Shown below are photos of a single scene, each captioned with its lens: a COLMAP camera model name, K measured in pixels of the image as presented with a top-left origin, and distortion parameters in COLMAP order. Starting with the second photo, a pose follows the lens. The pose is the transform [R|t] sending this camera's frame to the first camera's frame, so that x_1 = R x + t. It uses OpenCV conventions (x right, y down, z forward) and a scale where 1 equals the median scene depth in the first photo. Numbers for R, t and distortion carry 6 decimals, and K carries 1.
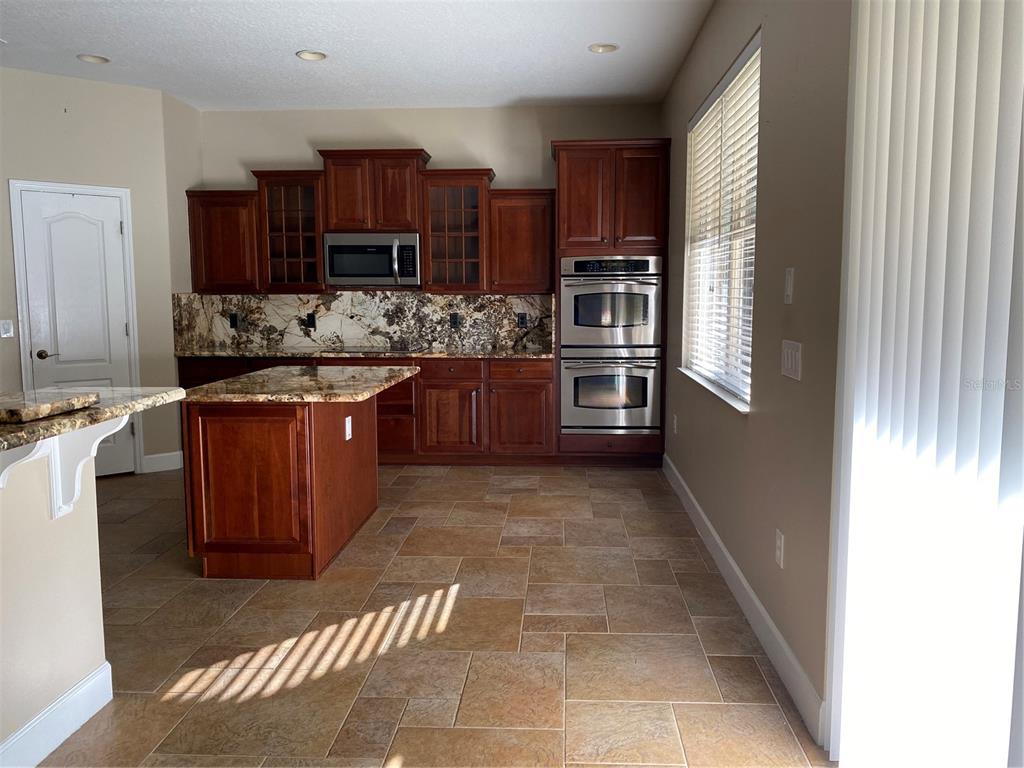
lens RADIAL K [[785.9, 0, 532.5], [0, 785.9, 380.9], [0, 0, 1]] dist [0.028580, -0.056144]
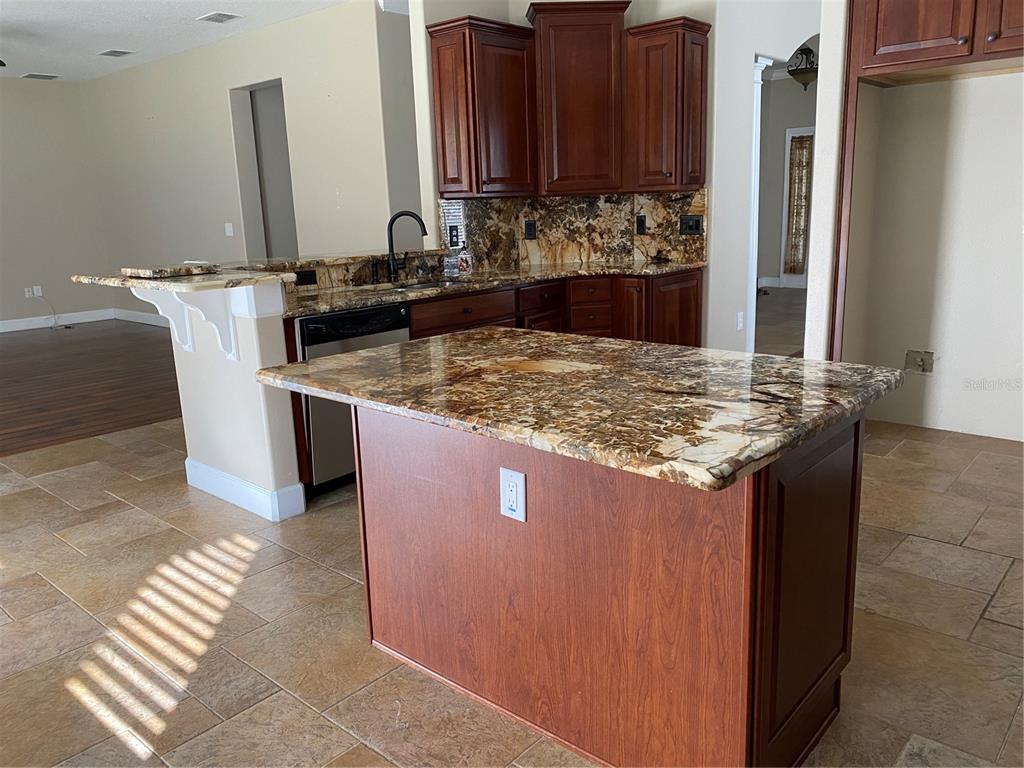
lens RADIAL K [[784.3, 0, 483.3], [0, 784.3, 369.1], [0, 0, 1]] dist [0.061334, -0.003255]
pose [[-0.646597, 0.182270, -0.740736, 0.100492], [-0.053178, 0.957902, 0.282127, -0.141197], [0.760976, 0.221813, -0.609684, 1.314415]]
